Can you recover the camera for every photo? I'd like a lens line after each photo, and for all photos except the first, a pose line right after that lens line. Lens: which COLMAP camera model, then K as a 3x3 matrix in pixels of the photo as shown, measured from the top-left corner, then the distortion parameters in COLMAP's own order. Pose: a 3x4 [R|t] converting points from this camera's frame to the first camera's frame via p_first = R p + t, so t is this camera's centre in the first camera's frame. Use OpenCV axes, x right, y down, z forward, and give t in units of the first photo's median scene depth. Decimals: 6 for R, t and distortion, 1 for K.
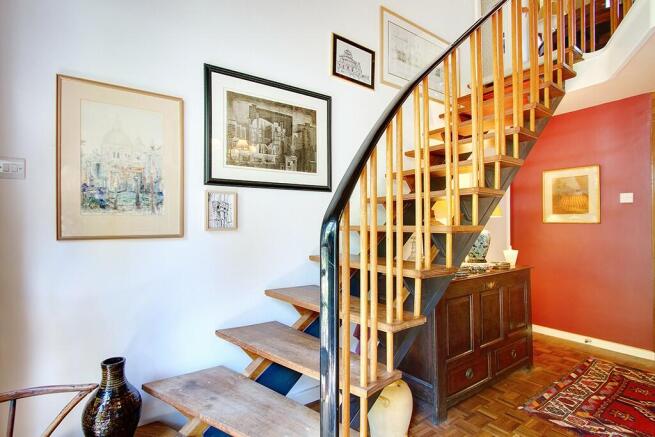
lens RADIAL K [[322.6, 0, 326.1], [0, 322.6, 219.7], [0, 0, 1]] dist [0.000610, 0.000511]
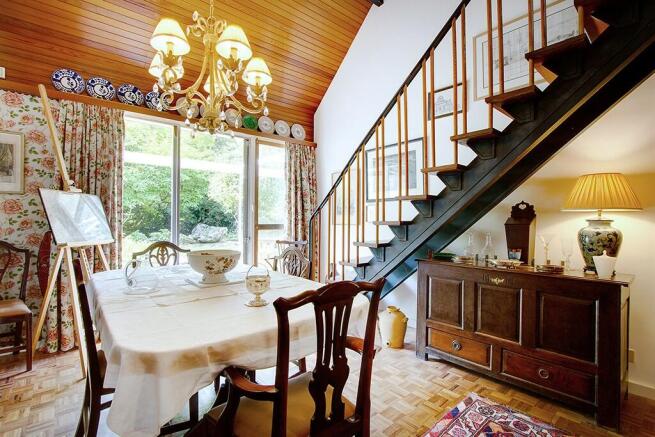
lens RADIAL K [[304.0, 0, 325.4], [0, 304.0, 219.0], [0, 0, 1]] dist [-0.003639, 0.000091]
pose [[0.092618, -0.002247, -0.995699, 1.318460], [0.016276, 0.999867, -0.000743, 0.003227], [0.995569, -0.016137, 0.092642, 0.366406]]
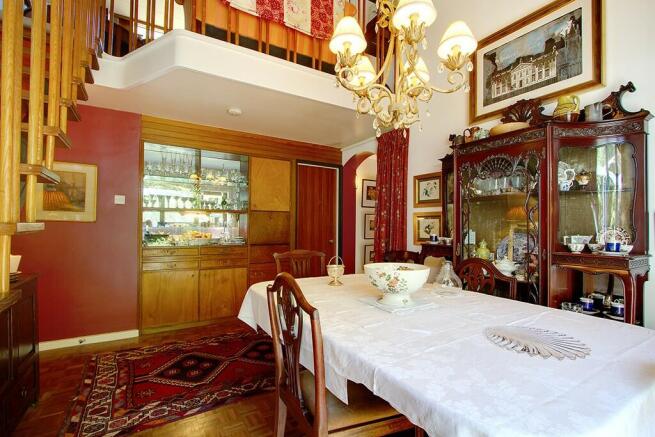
lens RADIAL K [[304.0, 0, 327.1], [0, 304.0, 221.9], [0, 0, 1]] dist [-0.003639, 0.000091]
pose [[0.072504, 0.021940, 0.997127, -0.083403], [-0.029245, 0.999375, -0.019863, 0.011131], [-0.996939, -0.027720, 0.073101, 0.254430]]
